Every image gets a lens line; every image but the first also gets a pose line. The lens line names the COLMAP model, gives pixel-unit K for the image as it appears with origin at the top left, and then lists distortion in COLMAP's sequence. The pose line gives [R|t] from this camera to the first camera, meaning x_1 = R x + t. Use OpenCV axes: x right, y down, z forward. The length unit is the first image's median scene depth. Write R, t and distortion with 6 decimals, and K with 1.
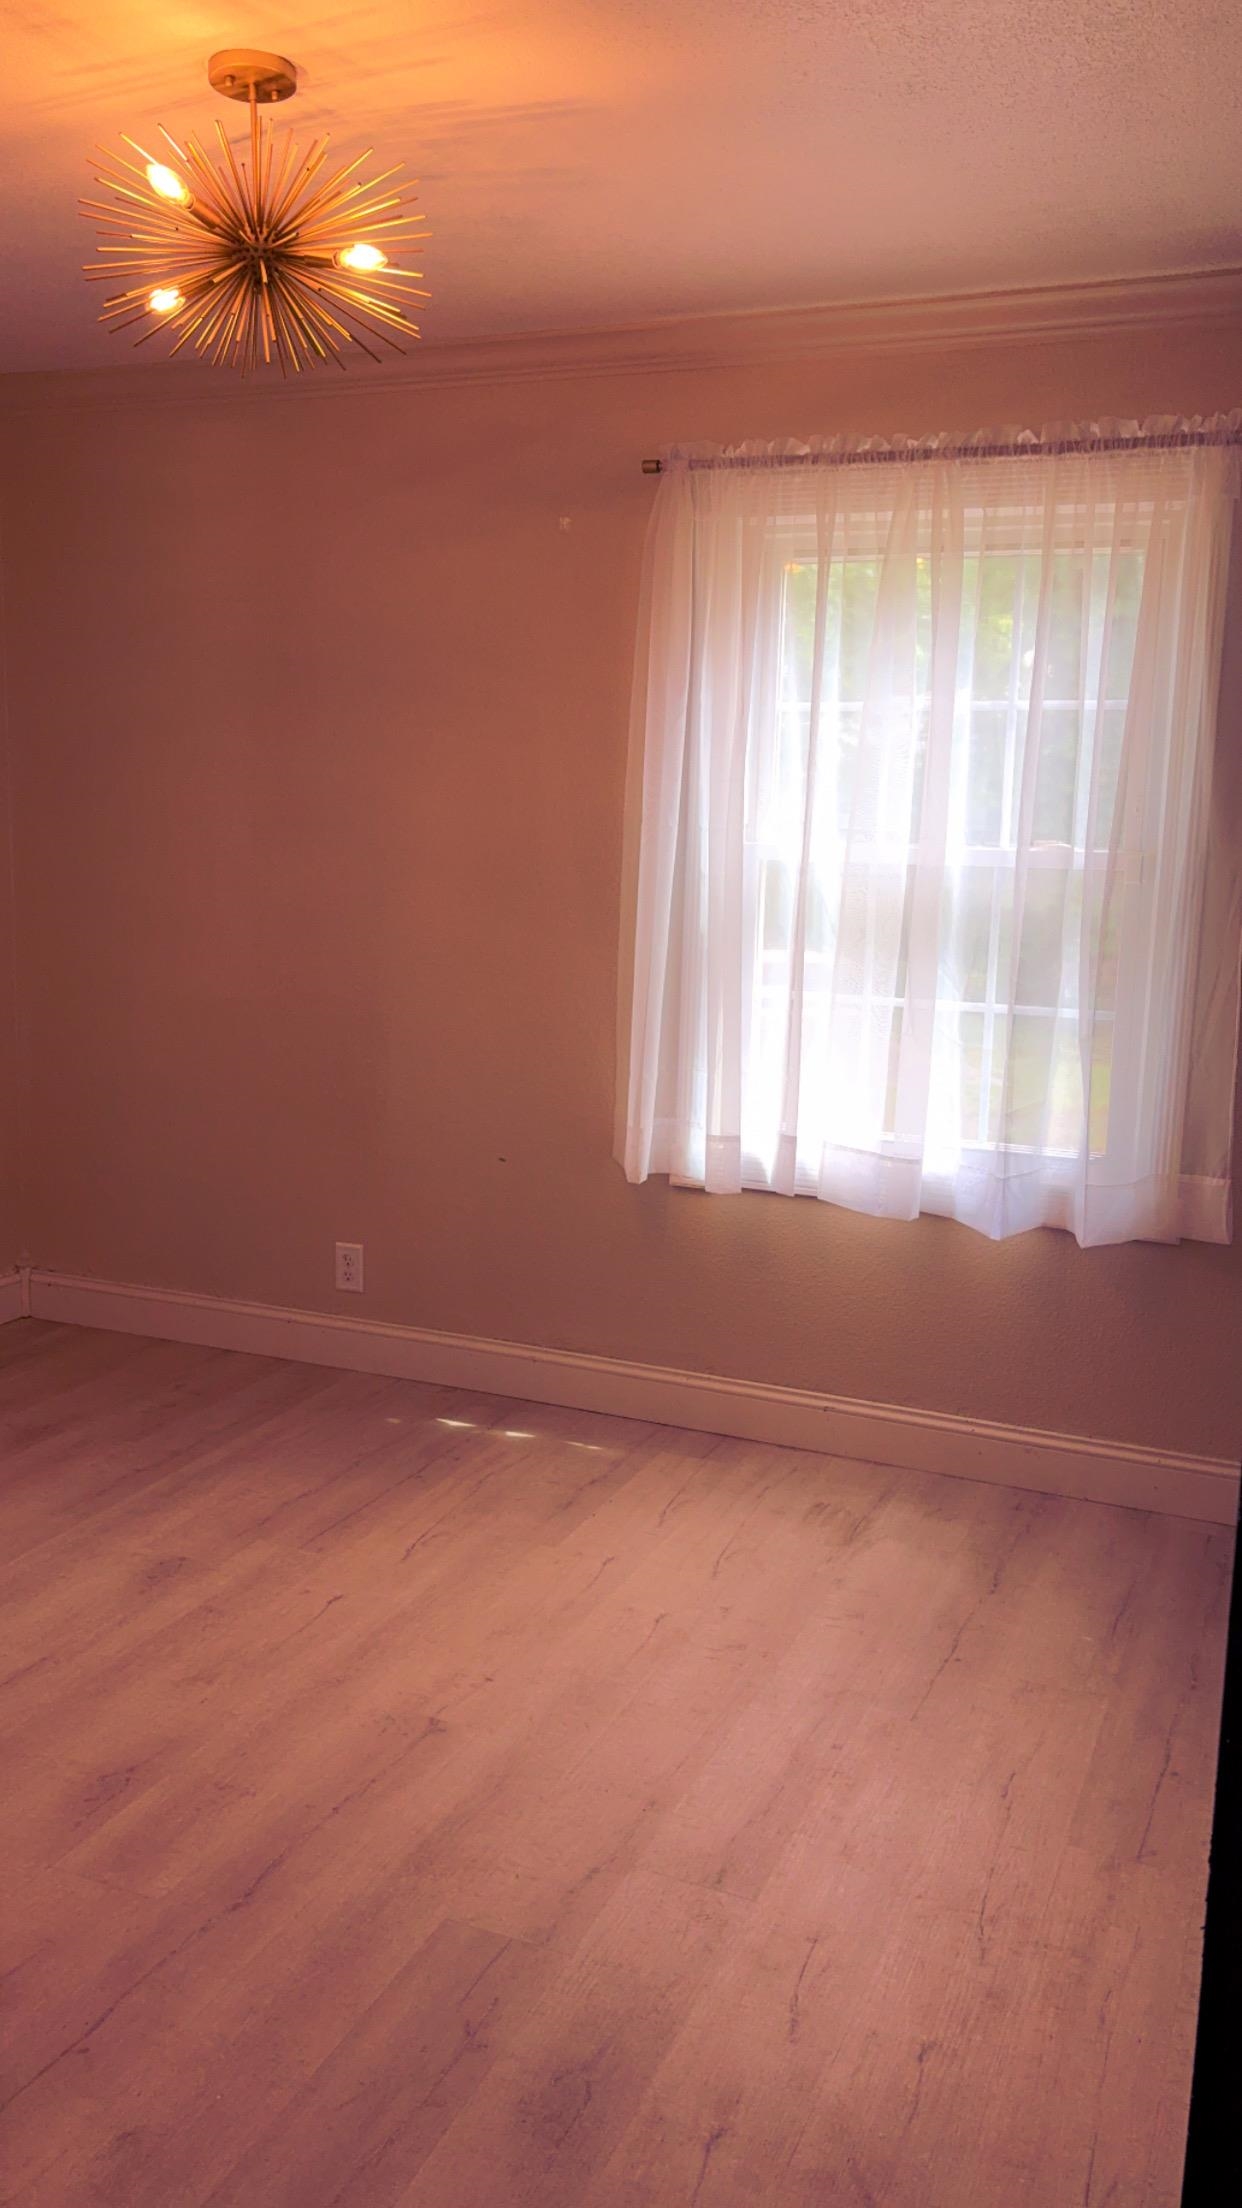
lens RADIAL K [[1739.0, 0, 612.3], [0, 1739.0, 1108.3], [0, 0, 1]] dist [0.030251, -0.047882]
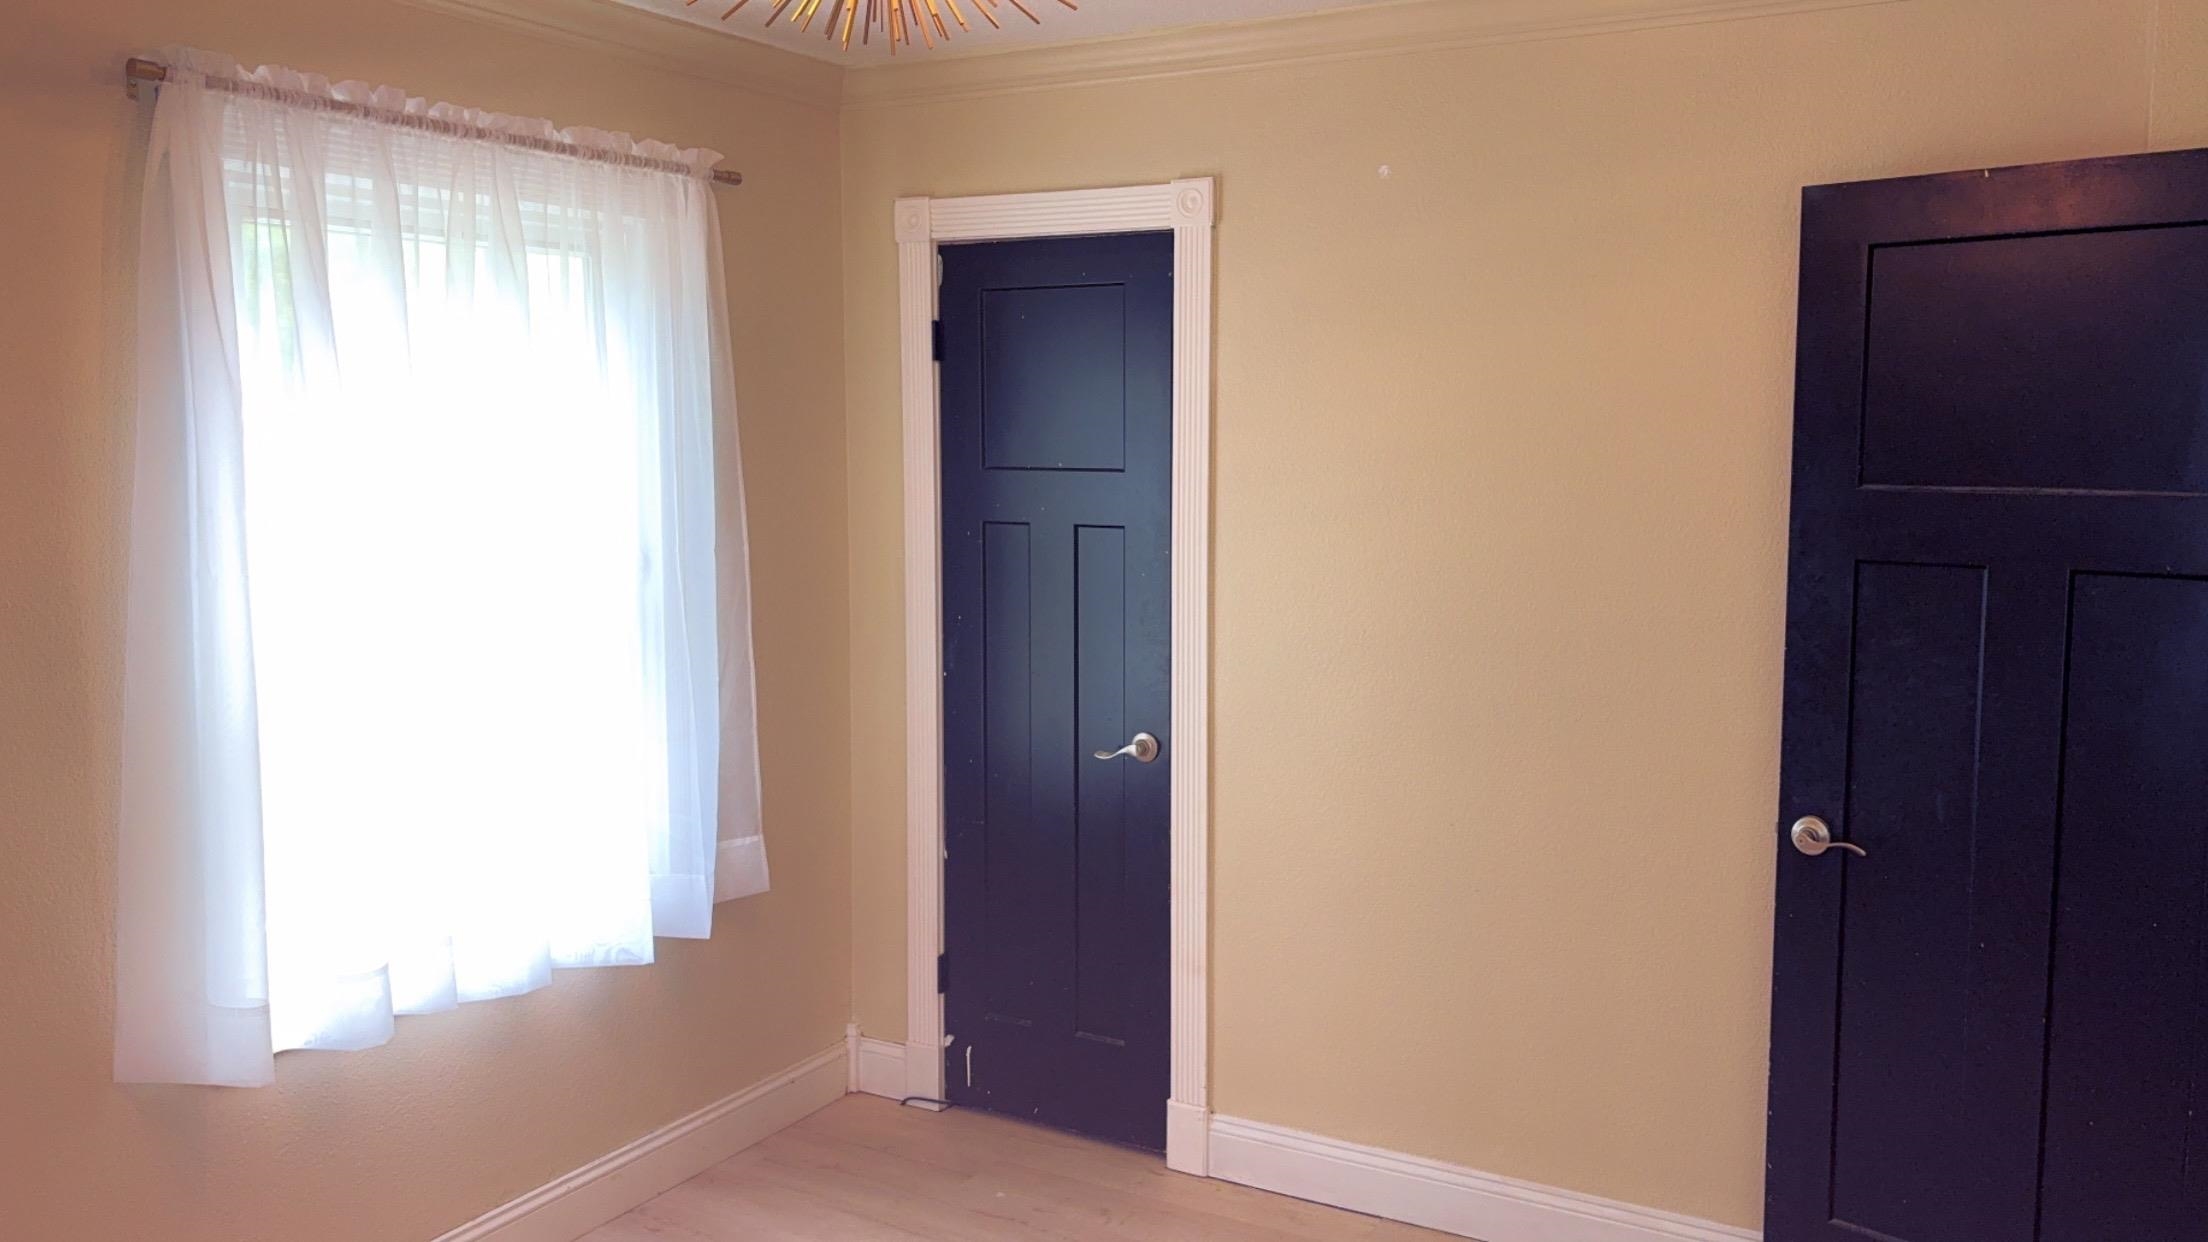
lens RADIAL K [[1739.0, 0, 1096.3], [0, 1739.0, 620.1], [0, 0, 1]] dist [0.030251, -0.047882]
pose [[0.125522, -0.134215, 0.982970, -0.675411], [0.179623, 0.977506, 0.110532, -0.172477], [-0.975695, 0.162689, 0.146807, 0.596513]]
